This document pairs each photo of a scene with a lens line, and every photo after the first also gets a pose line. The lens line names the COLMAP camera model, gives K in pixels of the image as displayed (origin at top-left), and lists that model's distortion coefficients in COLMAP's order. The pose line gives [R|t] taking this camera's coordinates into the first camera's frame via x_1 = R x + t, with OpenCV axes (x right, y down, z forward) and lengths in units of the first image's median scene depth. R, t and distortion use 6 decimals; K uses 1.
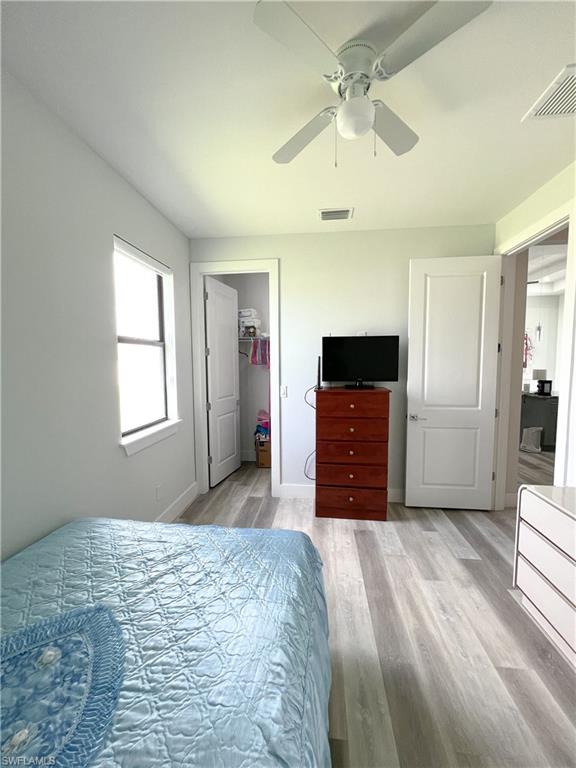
lens RADIAL K [[306.9, 0, 285.6], [0, 306.9, 384.9], [0, 0, 1]] dist [-0.003531, 0.000064]
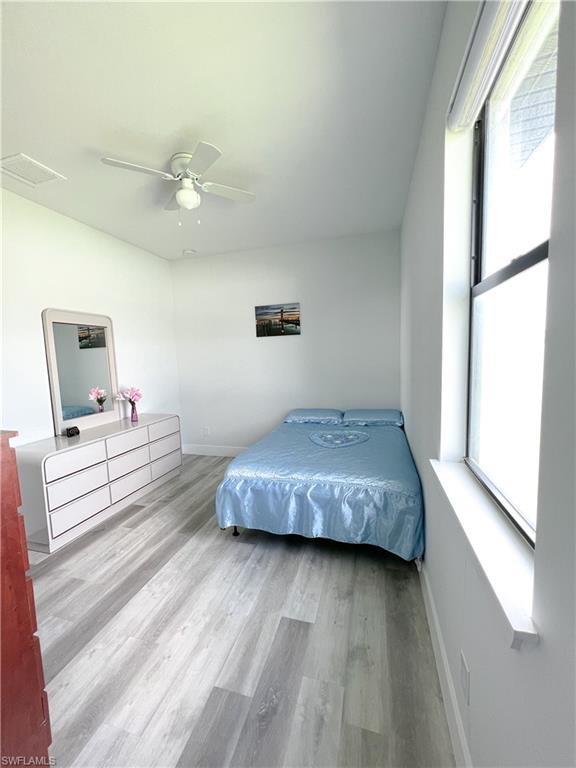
lens RADIAL K [[306.9, 0, 285.4], [0, 306.9, 383.2], [0, 0, 1]] dist [-0.003531, 0.000064]
pose [[-0.985410, 0.020289, 0.168986, -0.401939], [0.047808, 0.985891, 0.160414, -0.121366], [-0.163347, 0.166152, -0.972477, 2.033303]]
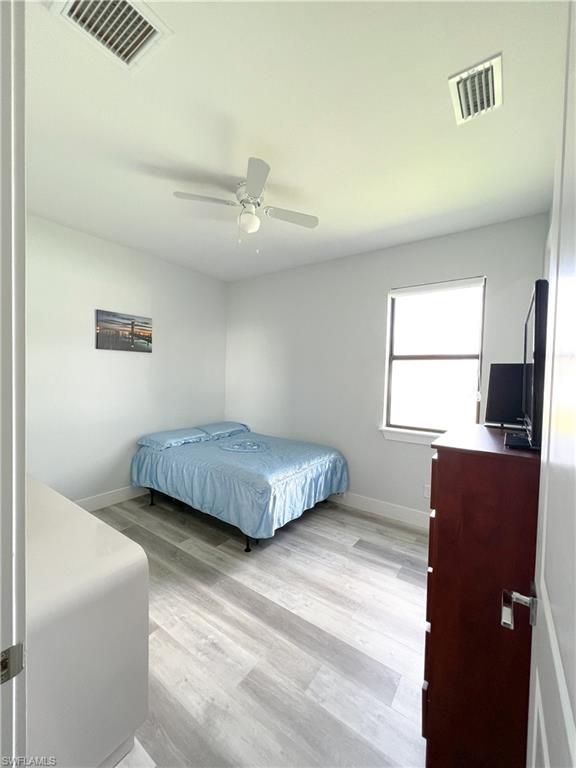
lens RADIAL K [[306.9, 0, 285.2], [0, 306.9, 384.0], [0, 0, 1]] dist [-0.003531, 0.000064]
pose [[-0.487927, 0.018337, -0.872692, 1.220764], [-0.080476, 0.994576, 0.065892, -0.105878], [0.869167, 0.102381, -0.483805, 1.582481]]
